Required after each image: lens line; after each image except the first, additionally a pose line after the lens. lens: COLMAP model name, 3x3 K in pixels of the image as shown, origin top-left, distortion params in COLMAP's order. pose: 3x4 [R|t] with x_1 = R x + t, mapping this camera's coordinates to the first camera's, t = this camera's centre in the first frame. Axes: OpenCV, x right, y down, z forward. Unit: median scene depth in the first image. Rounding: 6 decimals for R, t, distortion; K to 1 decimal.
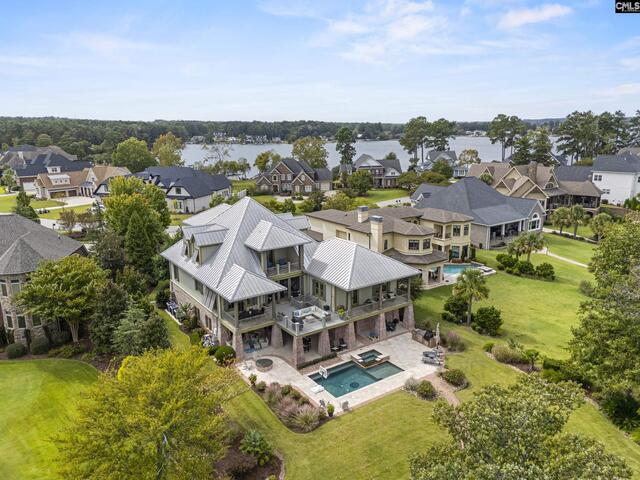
lens RADIAL K [[457.2, 0, 320.0], [0, 457.2, 240.0], [0, 0, 1]] dist [0.071328, -0.112646]
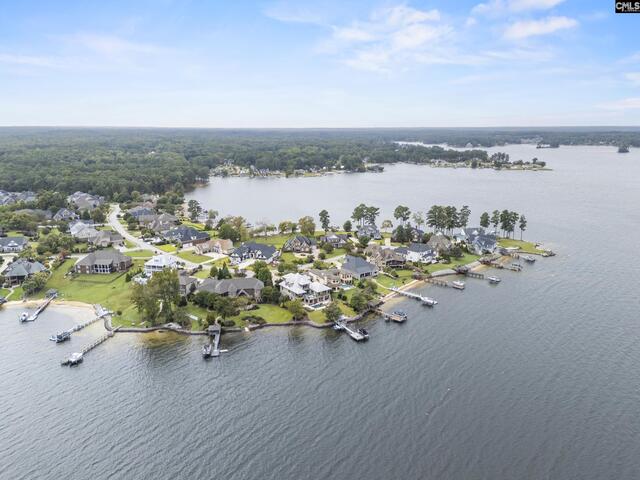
lens RADIAL K [[480.0, 0, 320.0], [0, 480.0, 240.0], [0, 0, 1]] dist [0.058321, 0.653472]
pose [[0.999760, 0.003667, 0.021612, -0.028475], [-0.003805, 0.999973, 0.006334, -0.402212], [-0.021588, -0.006415, 0.999746, -3.459785]]
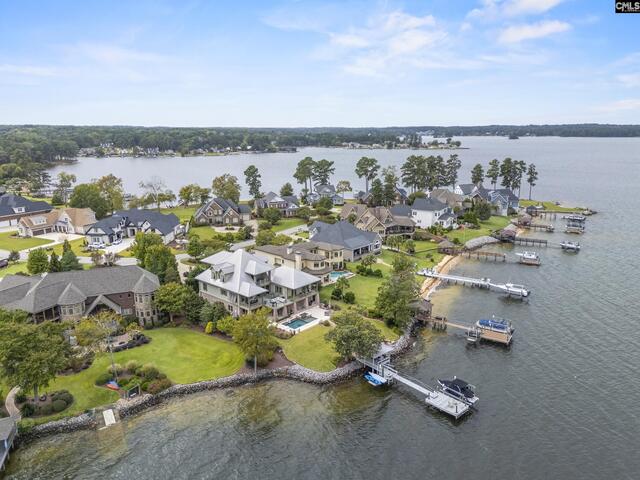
lens RADIAL K [[457.2, 0, 320.0], [0, 457.2, 240.0], [0, 0, 1]] dist [0.071328, -0.112646]
pose [[0.969094, -0.045392, 0.242481, -0.263953], [0.045060, 0.998960, 0.006915, -0.111827], [-0.242543, 0.004225, 0.970131, -0.966273]]
